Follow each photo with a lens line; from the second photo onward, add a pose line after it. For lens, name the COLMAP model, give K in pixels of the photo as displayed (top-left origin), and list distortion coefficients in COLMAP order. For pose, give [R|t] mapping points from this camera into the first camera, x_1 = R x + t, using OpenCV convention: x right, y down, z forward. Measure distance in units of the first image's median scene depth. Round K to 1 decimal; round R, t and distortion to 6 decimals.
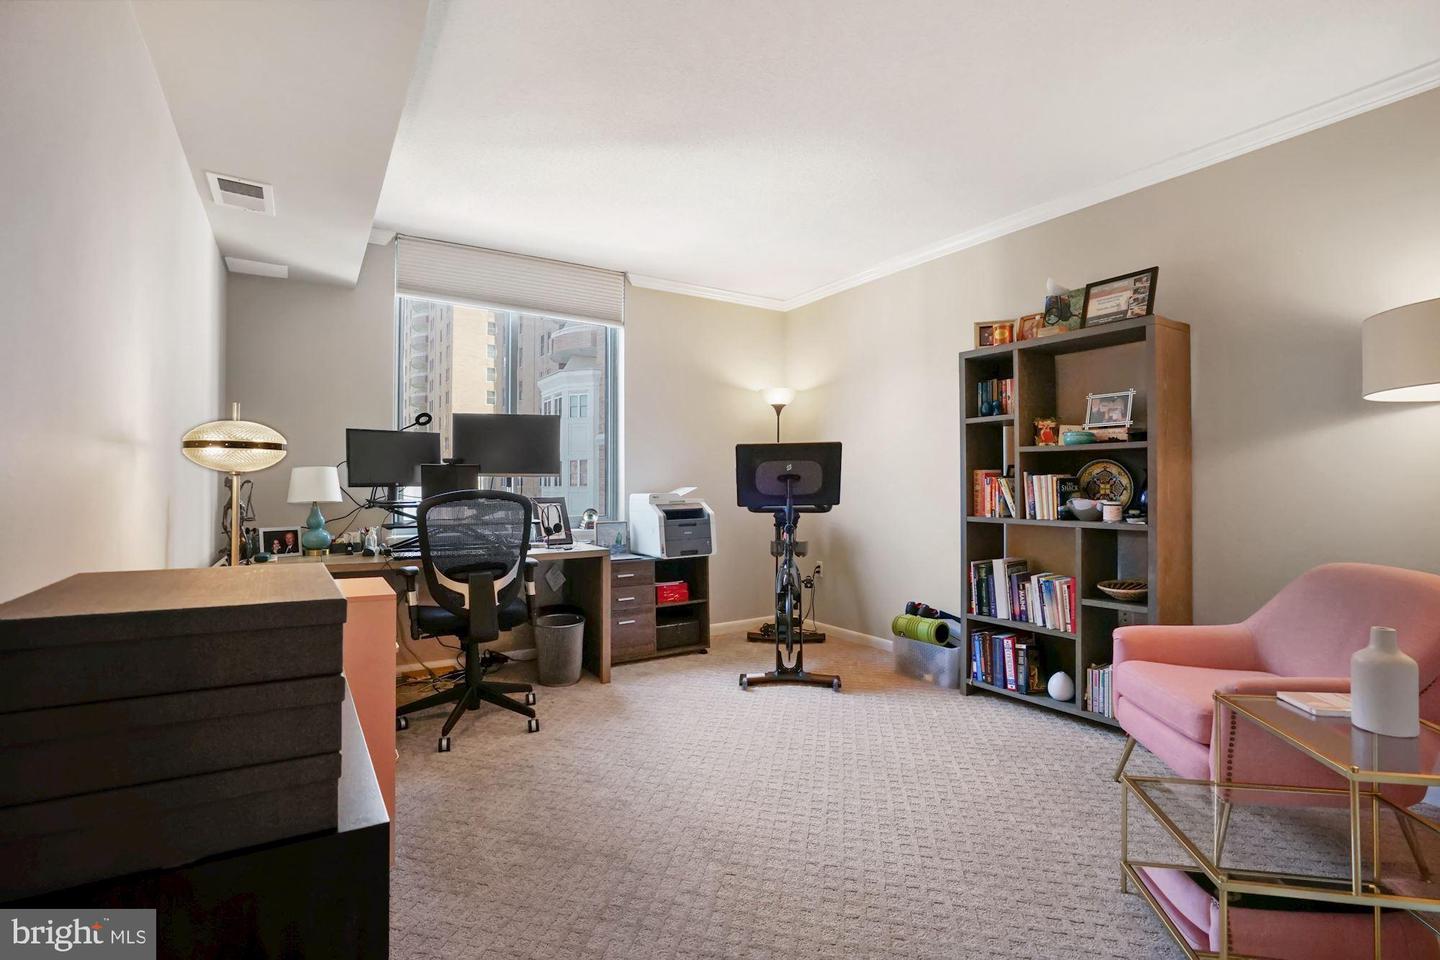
lens RADIAL K [[647.3, 0, 722.5], [0, 647.3, 475.3], [0, 0, 1]] dist [-0.042976, 0.000493]
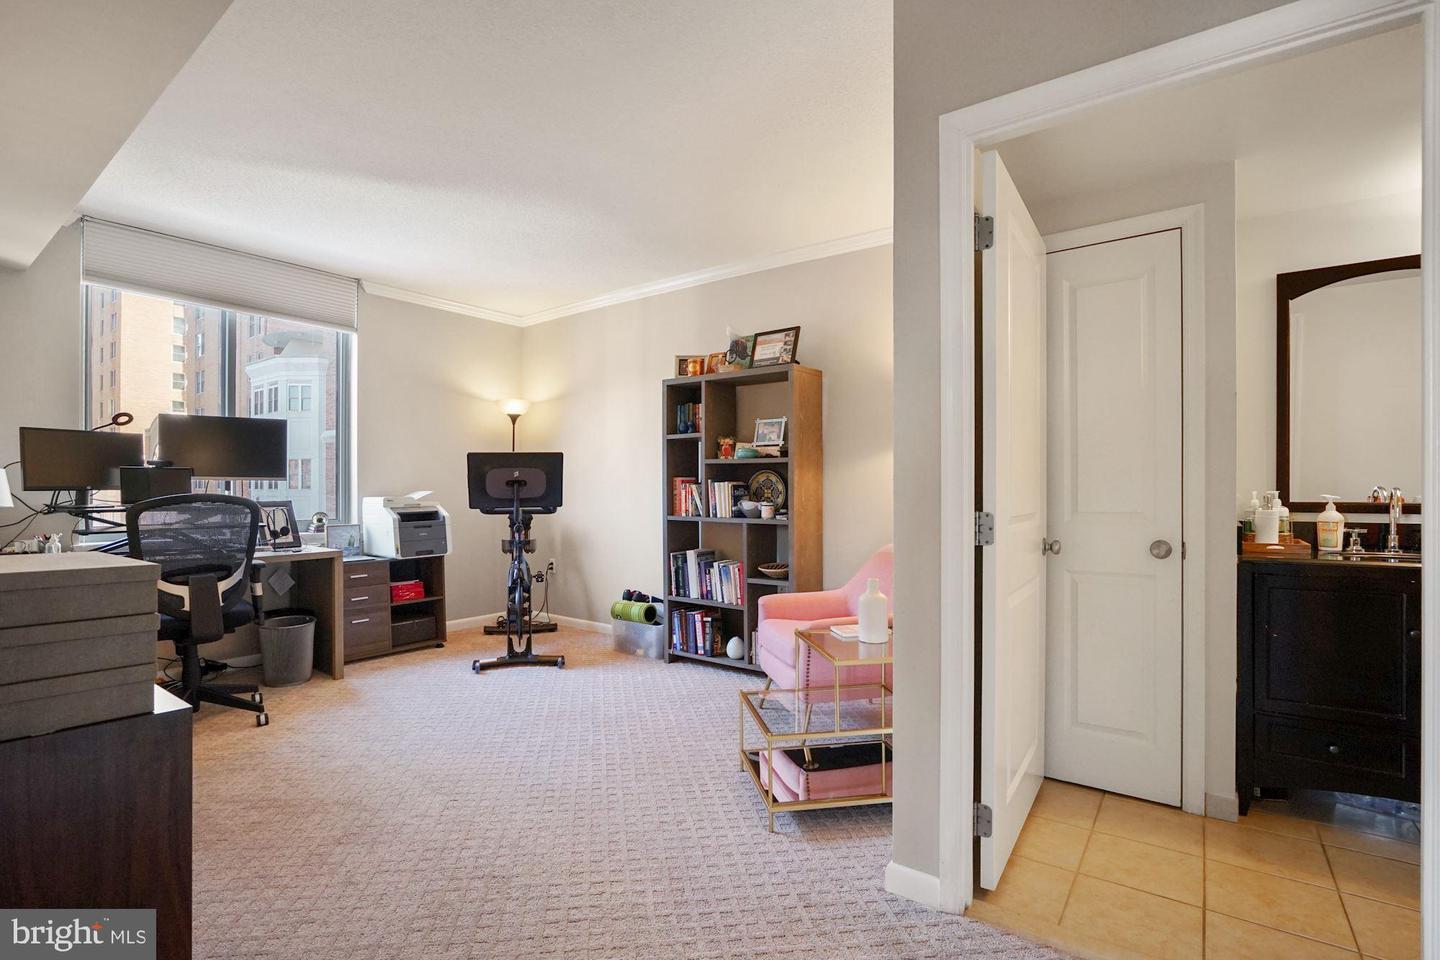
lens RADIAL K [[675.1, 0, 709.7], [0, 675.1, 495.1], [0, 0, 1]] dist [-0.063970, 0.039598]
pose [[0.943582, -0.000075, 0.331140, 0.033473], [-0.008170, 0.999690, 0.023507, -0.005376], [-0.331039, -0.024887, 0.943289, -0.226251]]
